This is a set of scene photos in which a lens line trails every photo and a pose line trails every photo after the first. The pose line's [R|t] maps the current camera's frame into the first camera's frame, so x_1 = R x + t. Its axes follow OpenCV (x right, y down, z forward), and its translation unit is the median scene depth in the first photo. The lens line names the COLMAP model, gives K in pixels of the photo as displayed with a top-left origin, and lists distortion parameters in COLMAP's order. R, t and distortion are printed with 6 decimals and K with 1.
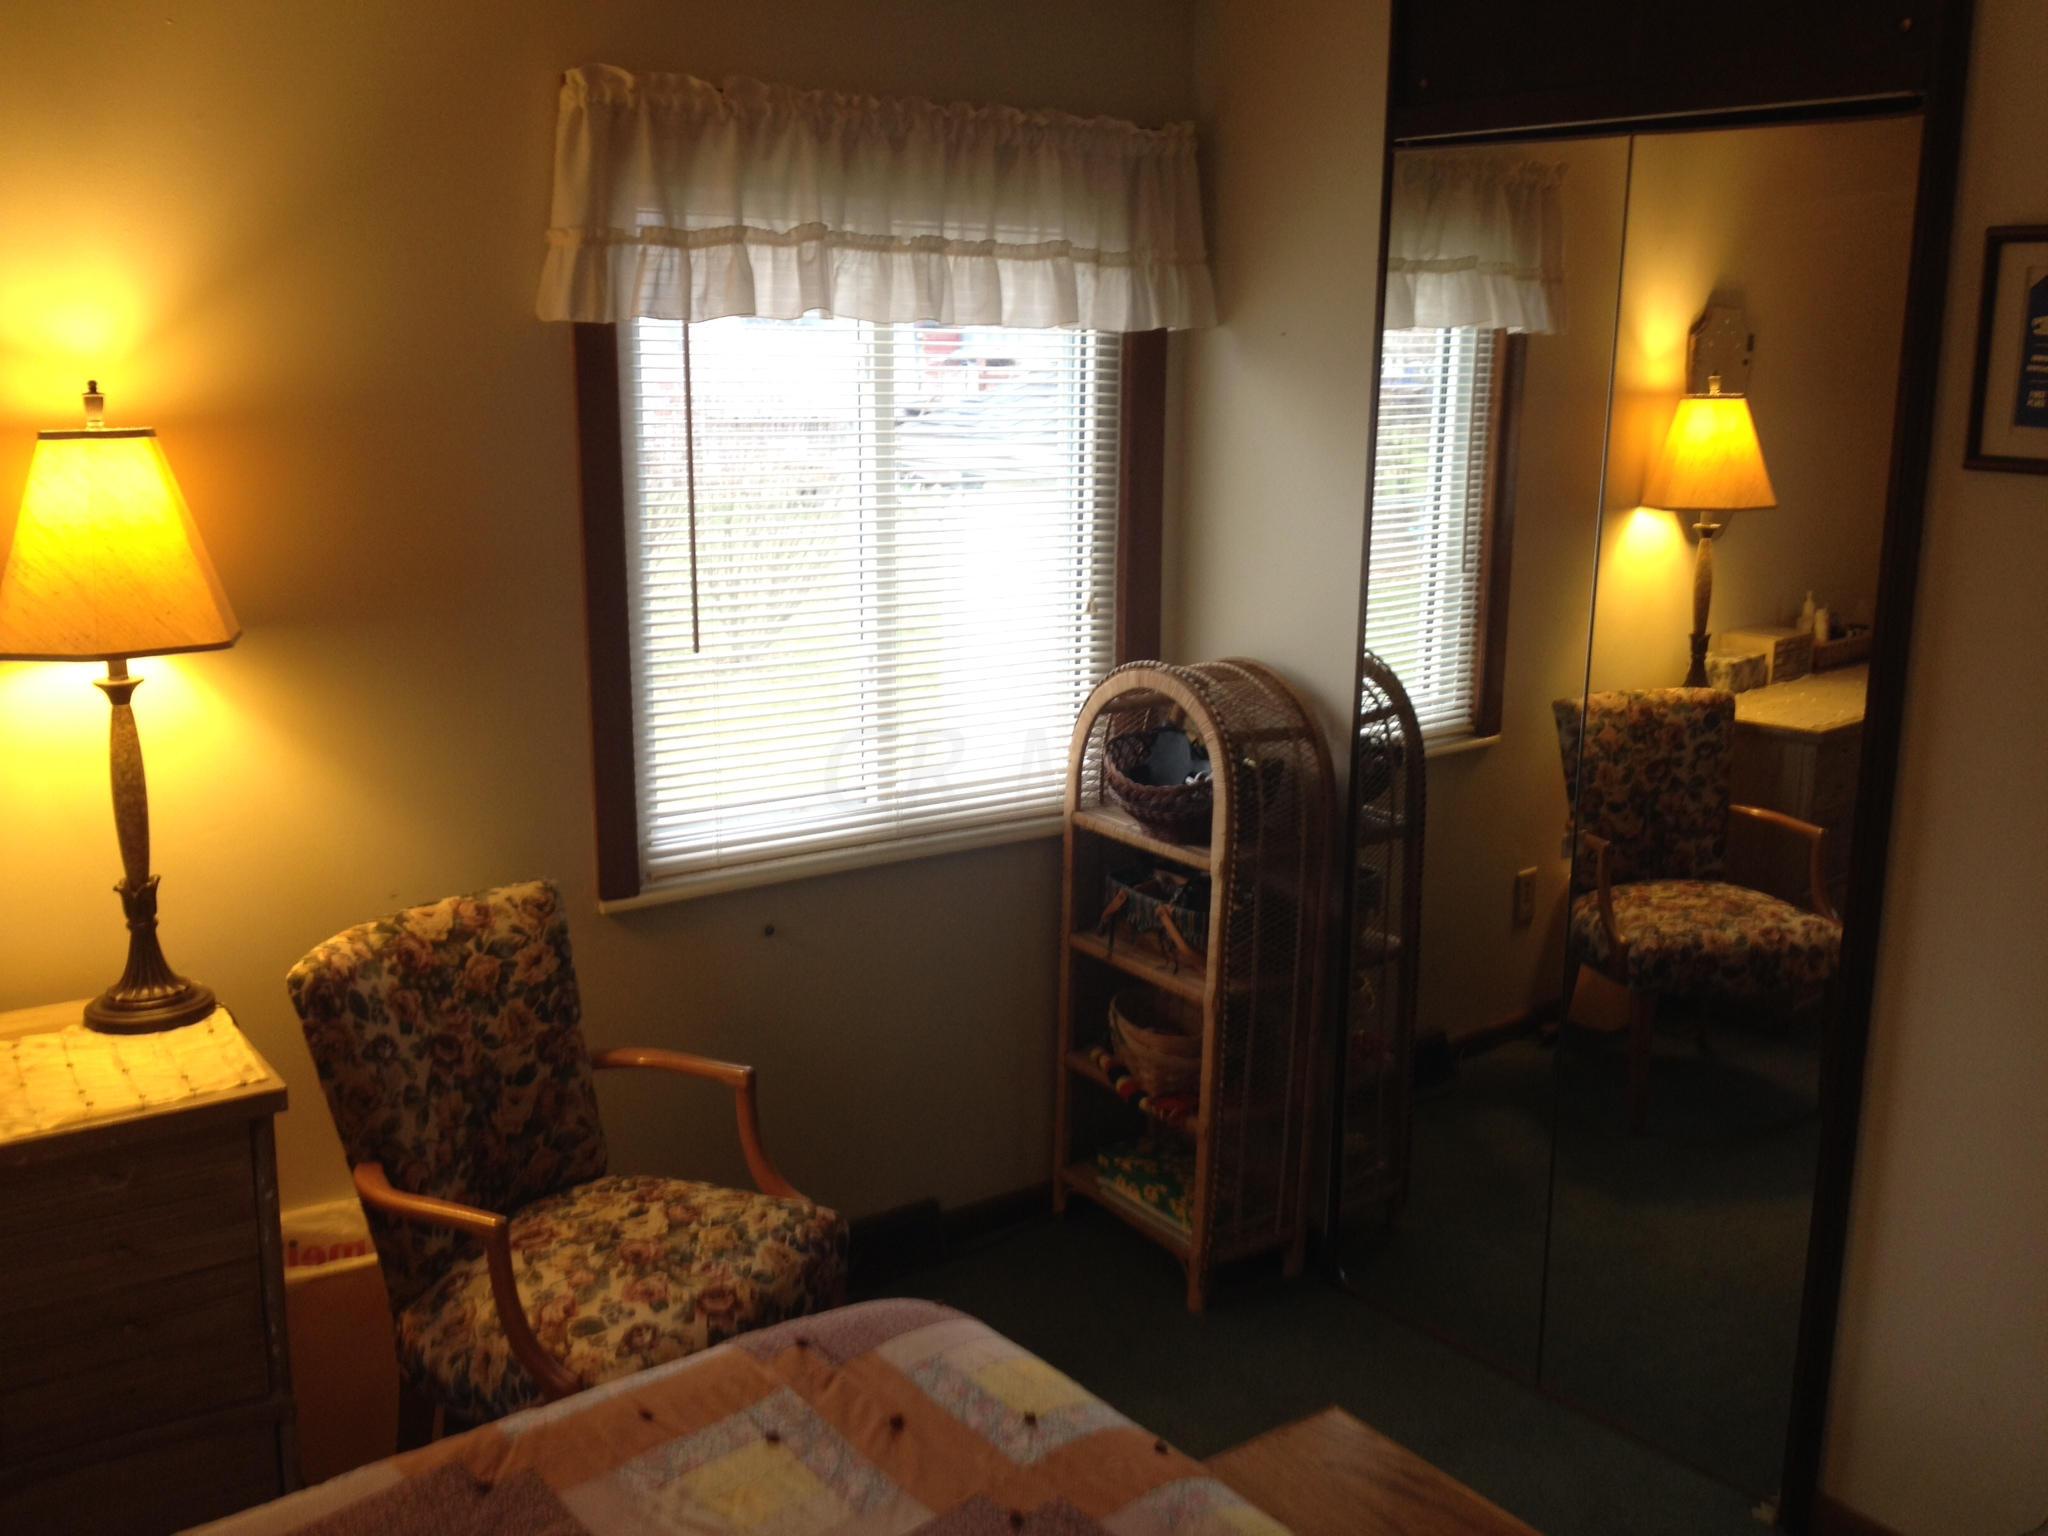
lens RADIAL K [[1883.7, 0, 1114.4], [0, 1883.7, 775.9], [0, 0, 1]] dist [0.151917, -0.358558]
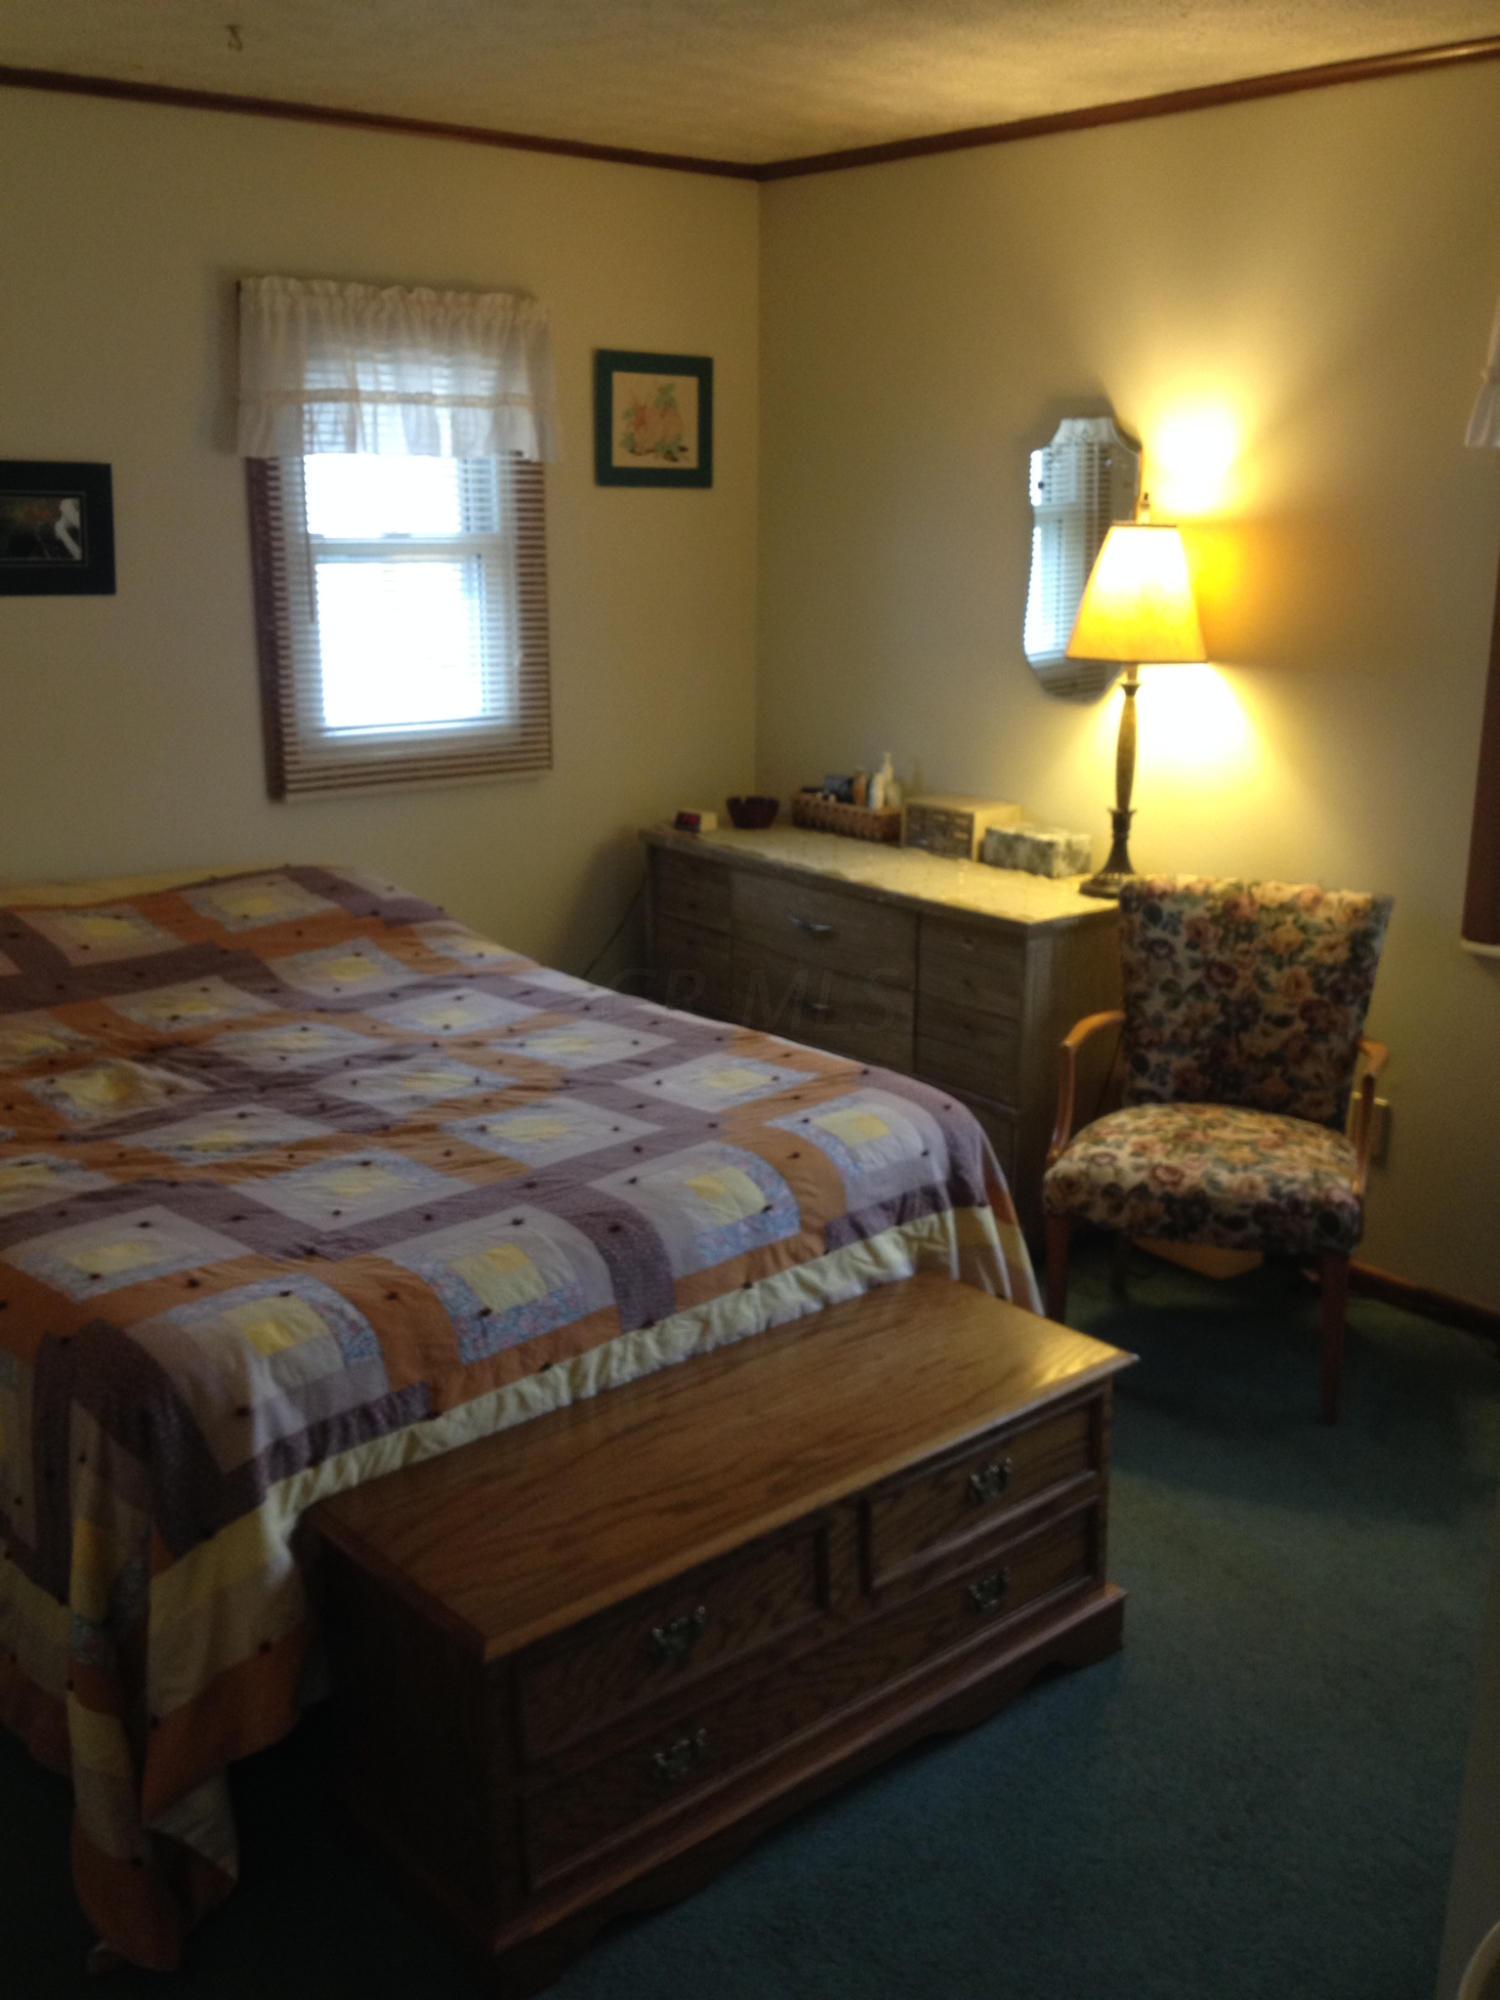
lens RADIAL K [[1839.5, 0, 737.8], [0, 1839.5, 1007.4], [0, 0, 1]] dist [0.151917, -0.358558]
pose [[0.062614, 0.250287, -0.966145, 0.972574], [-0.222203, 0.947243, 0.230990, -0.072853], [0.972988, 0.200217, 0.114926, 0.493774]]
